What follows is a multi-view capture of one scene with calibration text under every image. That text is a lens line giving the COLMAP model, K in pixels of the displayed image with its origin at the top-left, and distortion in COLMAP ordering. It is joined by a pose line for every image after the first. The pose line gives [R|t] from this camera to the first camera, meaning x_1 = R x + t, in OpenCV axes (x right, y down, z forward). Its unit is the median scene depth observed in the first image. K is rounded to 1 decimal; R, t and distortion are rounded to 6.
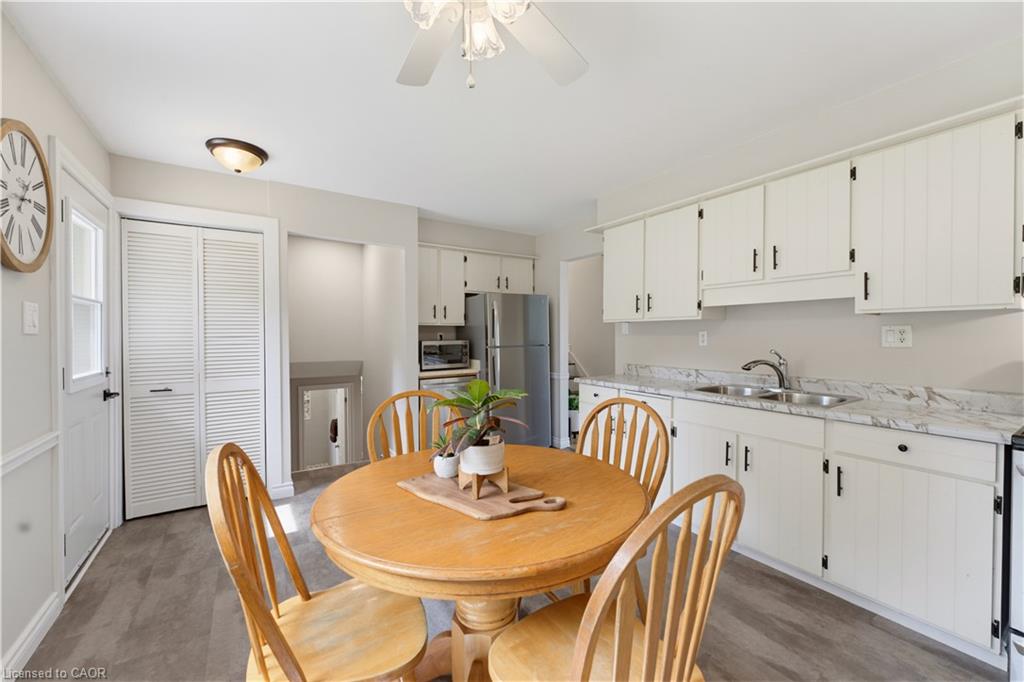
lens RADIAL K [[407.0, 0, 510.3], [0, 407.0, 340.4], [0, 0, 1]] dist [-0.007689, 0.000745]
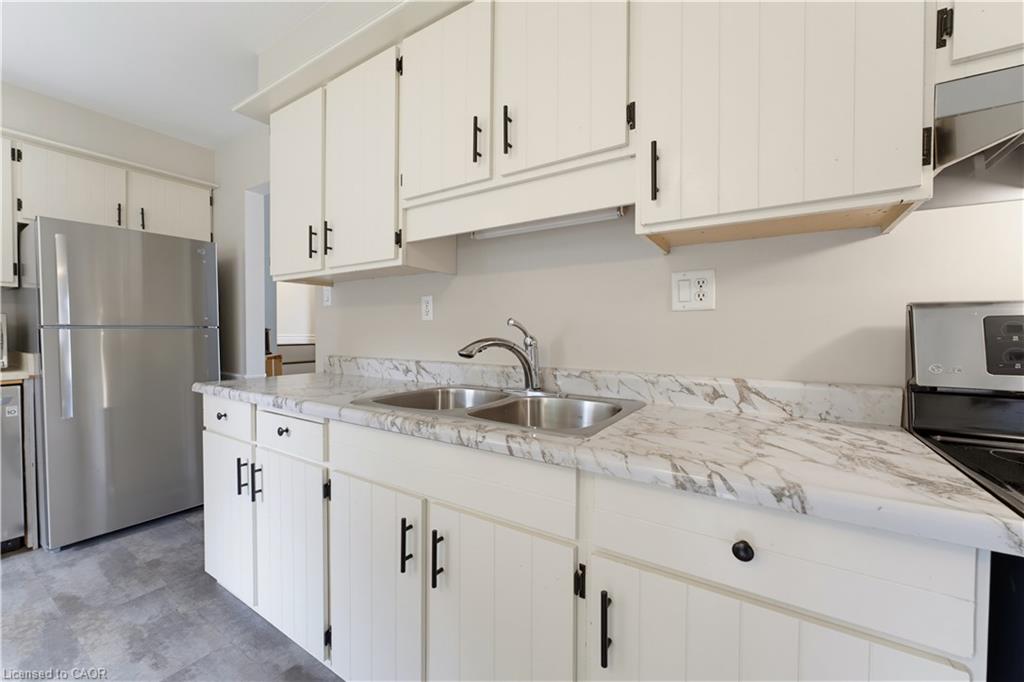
lens RADIAL K [[407.0, 0, 510.7], [0, 407.0, 340.1], [0, 0, 1]] dist [-0.007689, 0.000745]
pose [[0.913147, -0.000855, 0.407629, 0.445745], [-0.000220, 0.999997, 0.002589, 0.052431], [-0.407629, -0.002454, 0.913144, 0.531529]]
